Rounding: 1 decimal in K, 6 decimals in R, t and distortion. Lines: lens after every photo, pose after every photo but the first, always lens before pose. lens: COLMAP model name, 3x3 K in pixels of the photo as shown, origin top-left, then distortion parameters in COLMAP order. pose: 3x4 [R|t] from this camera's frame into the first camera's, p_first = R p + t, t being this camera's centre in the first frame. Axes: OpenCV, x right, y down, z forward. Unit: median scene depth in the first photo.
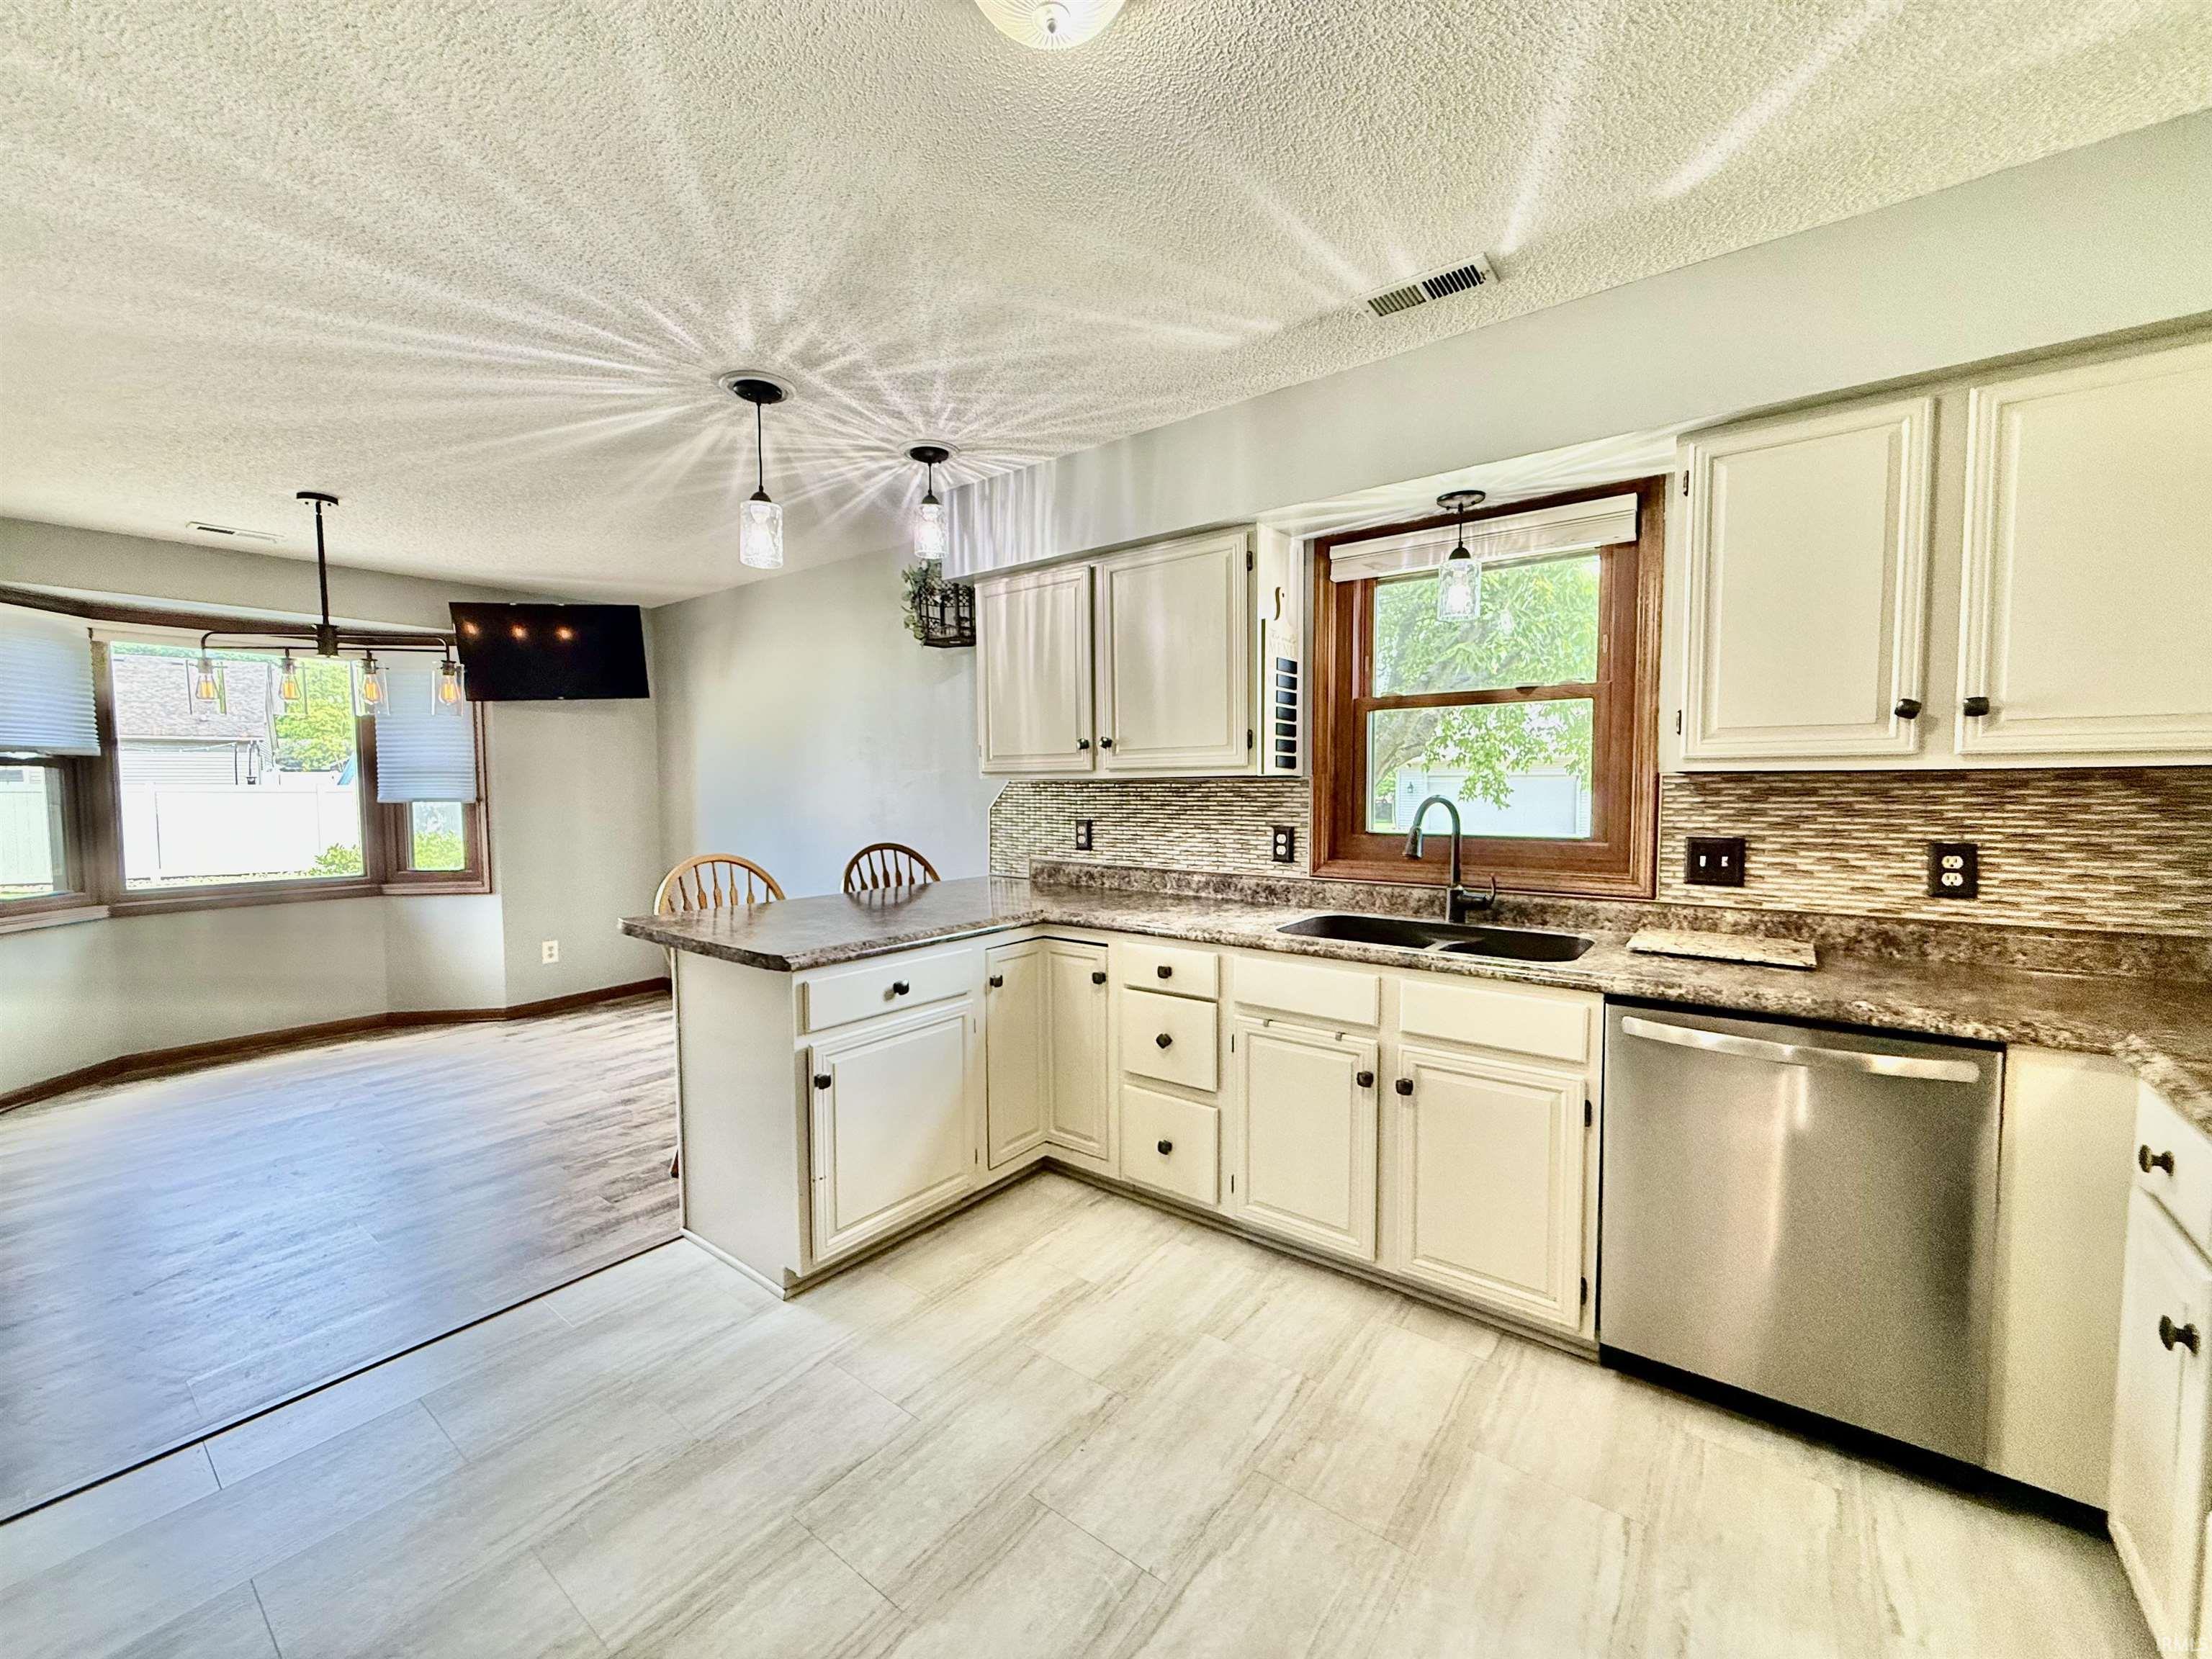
lens RADIAL K [[880.8, 0, 1099.8], [0, 880.8, 832.0], [0, 0, 1]] dist [-0.000492, -0.000160]
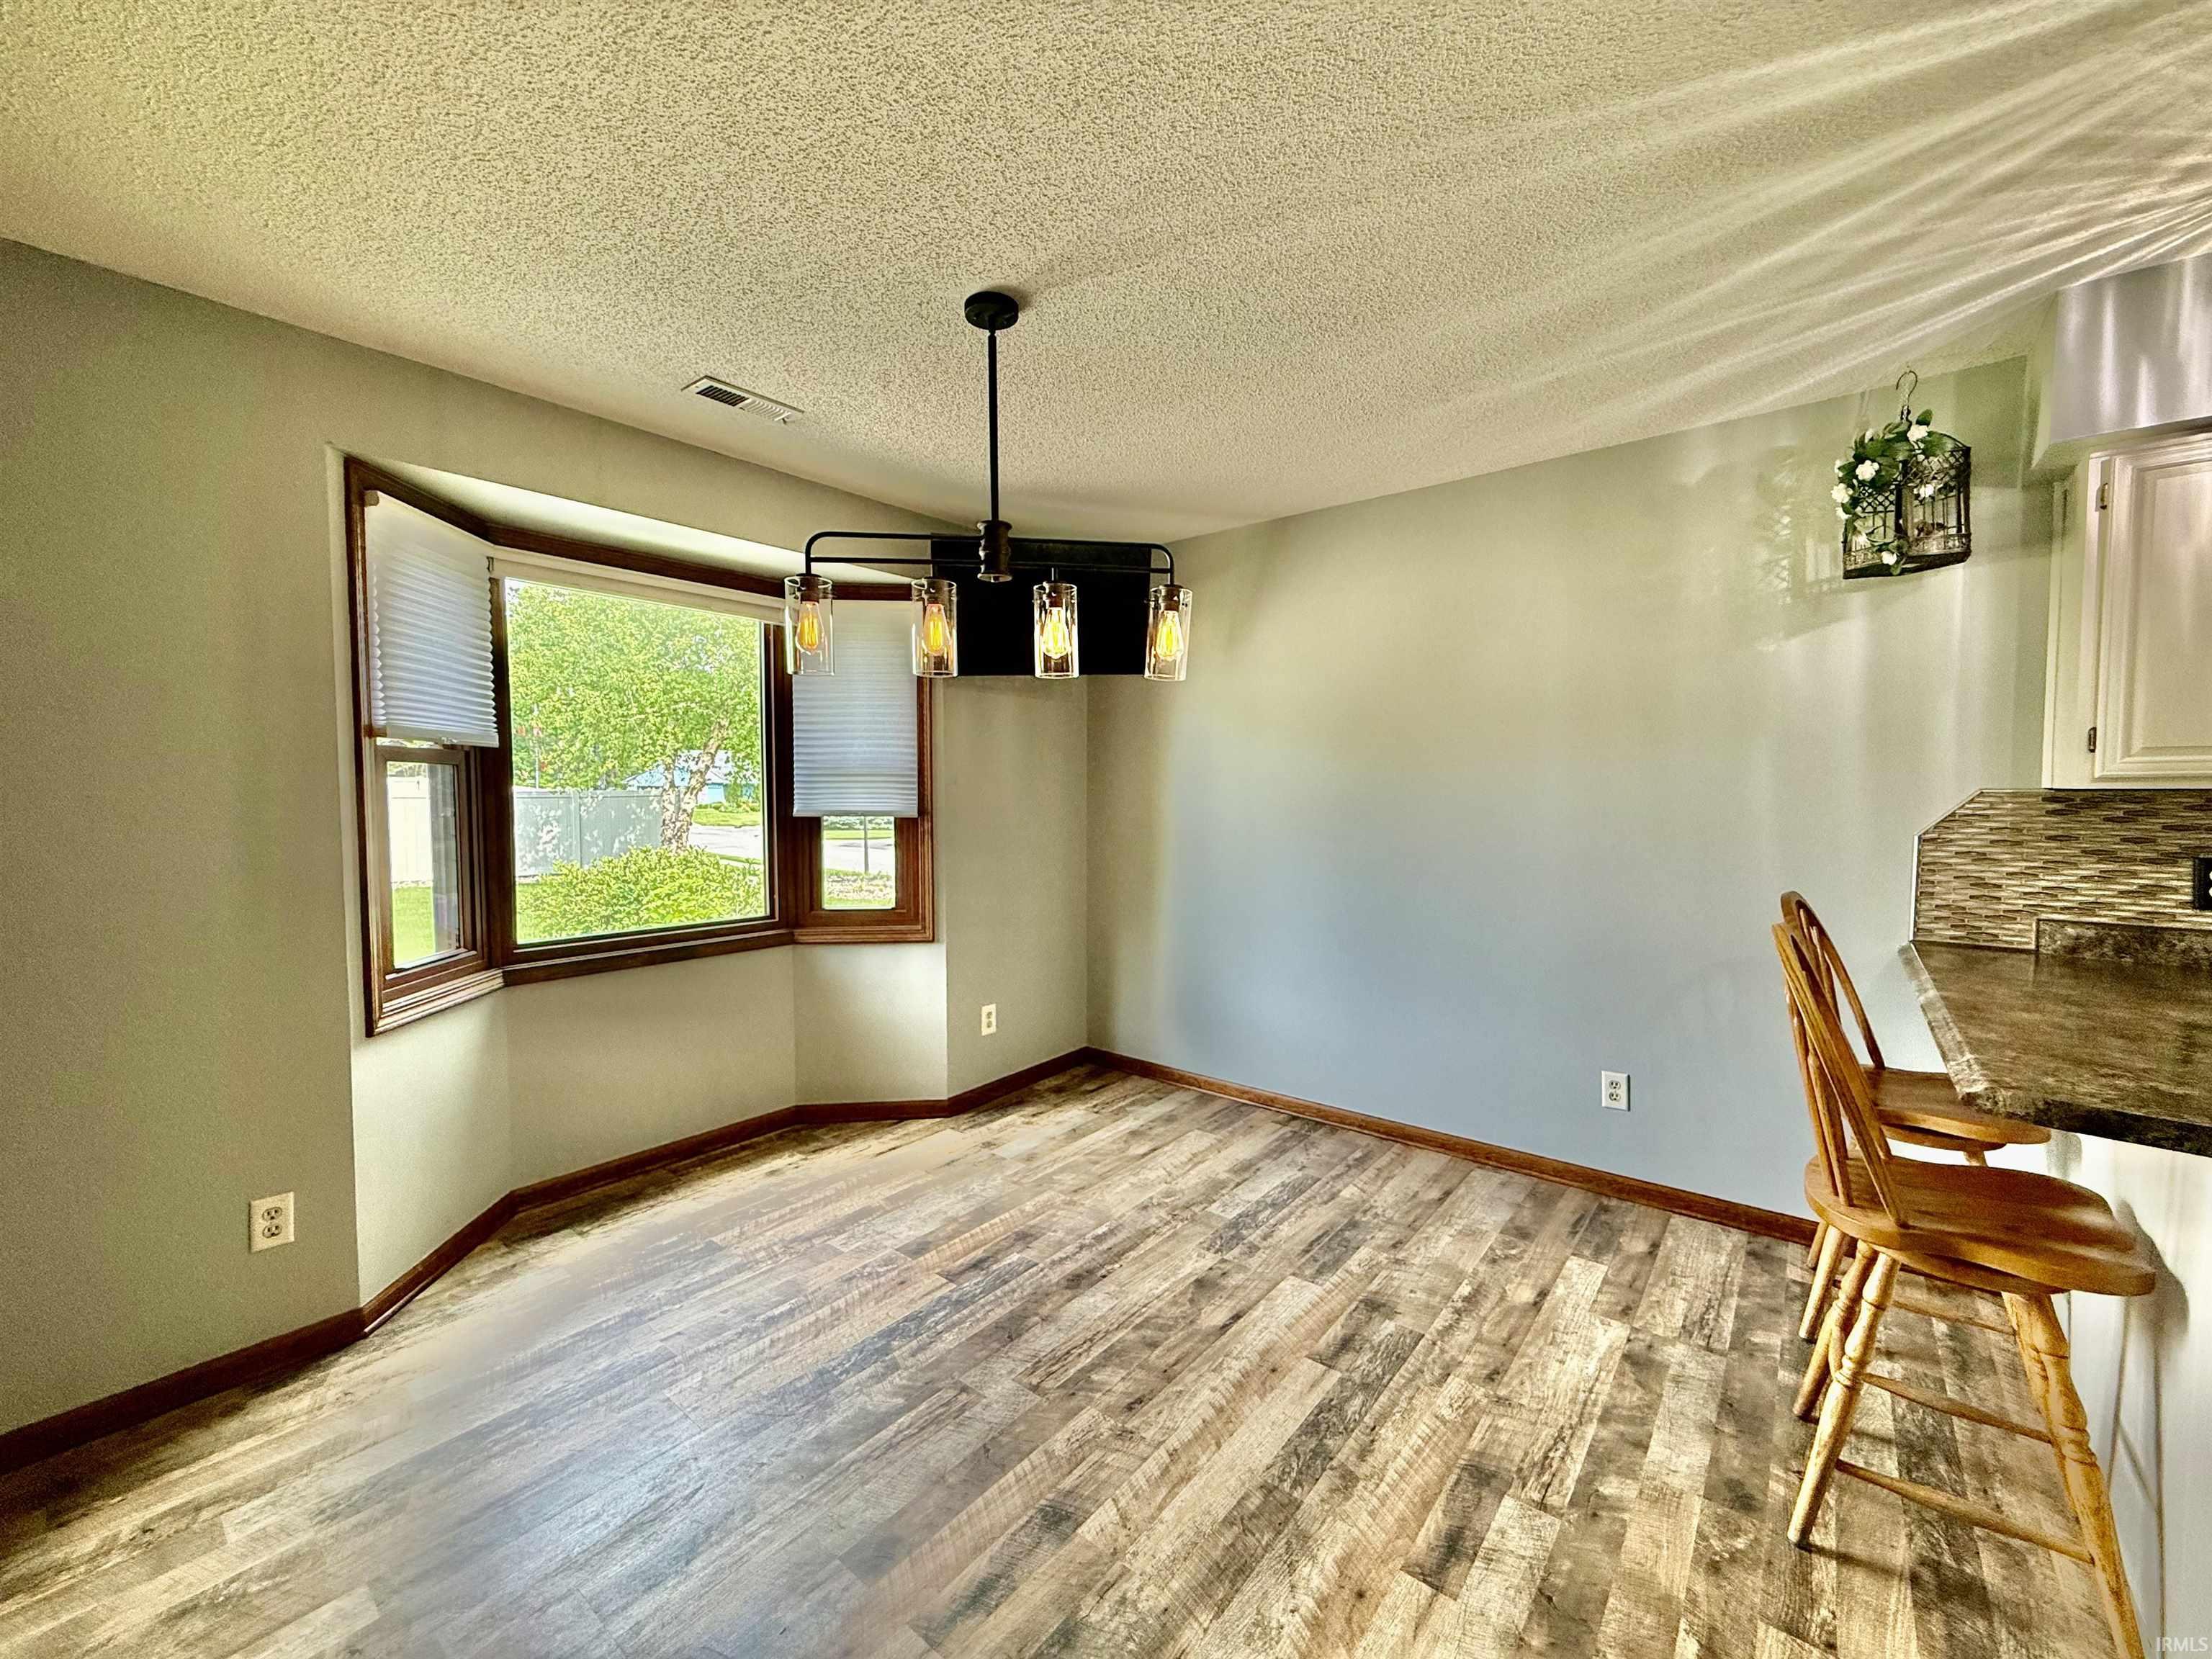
lens RADIAL K [[880.8, 0, 1099.8], [0, 880.8, 831.4], [0, 0, 1]] dist [-0.000492, -0.000160]
pose [[0.999466, 0.006968, -0.031920, -0.952050], [-0.007315, 0.999915, -0.010760, -0.025752], [0.031843, 0.010987, 0.999432, 0.497390]]
